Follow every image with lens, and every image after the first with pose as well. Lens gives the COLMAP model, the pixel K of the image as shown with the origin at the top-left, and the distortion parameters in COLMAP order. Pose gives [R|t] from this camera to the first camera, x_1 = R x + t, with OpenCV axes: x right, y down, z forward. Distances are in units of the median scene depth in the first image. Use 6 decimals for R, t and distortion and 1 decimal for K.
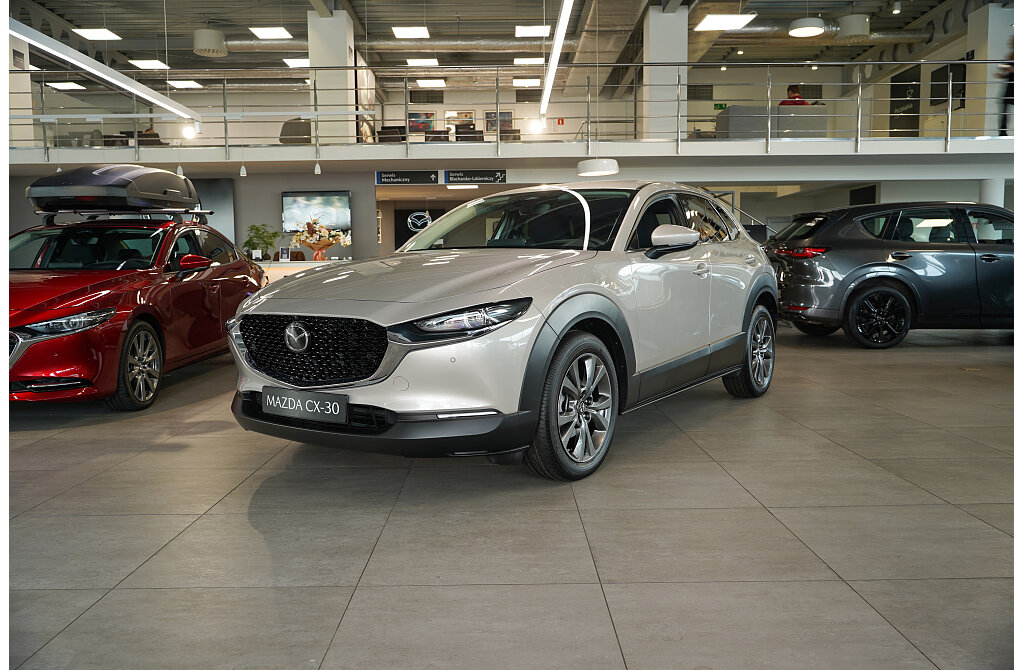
lens RADIAL K [[805.4, 0, 512.0], [0, 805.4, 335.0], [0, 0, 1]] dist [-0.001551, -0.003659]
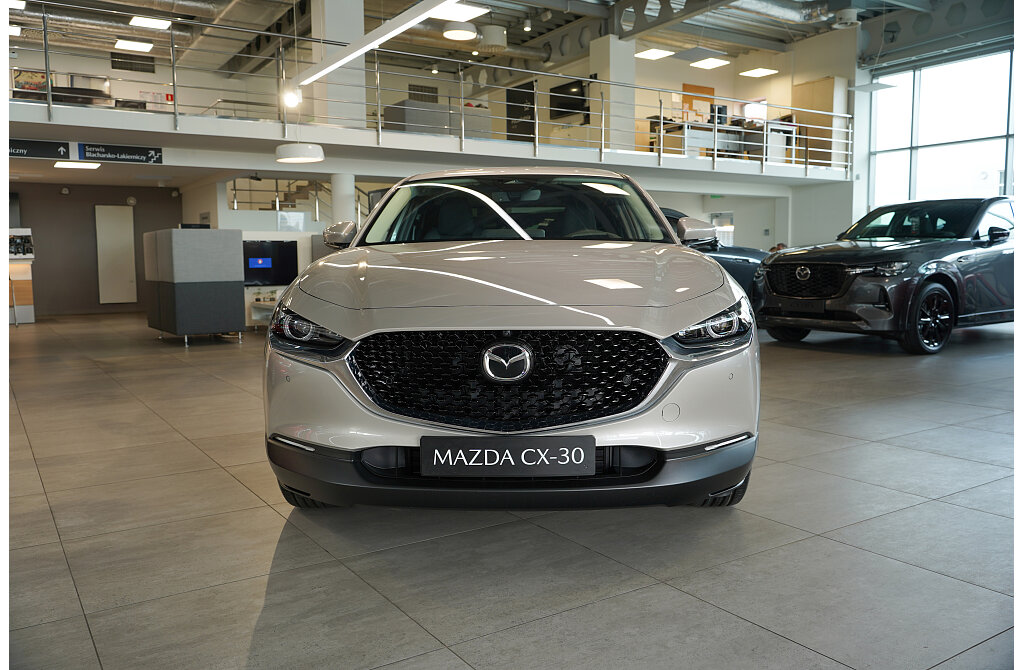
lens RADIAL K [[816.5, 0, 512.0], [0, 816.5, 335.0], [0, 0, 1]] dist [0.003431, 0.005284]
pose [[0.840914, -0.047800, 0.539054, -0.591182], [0.048230, 0.998747, 0.013324, -0.027055], [-0.539015, 0.014794, 0.842166, 0.367399]]
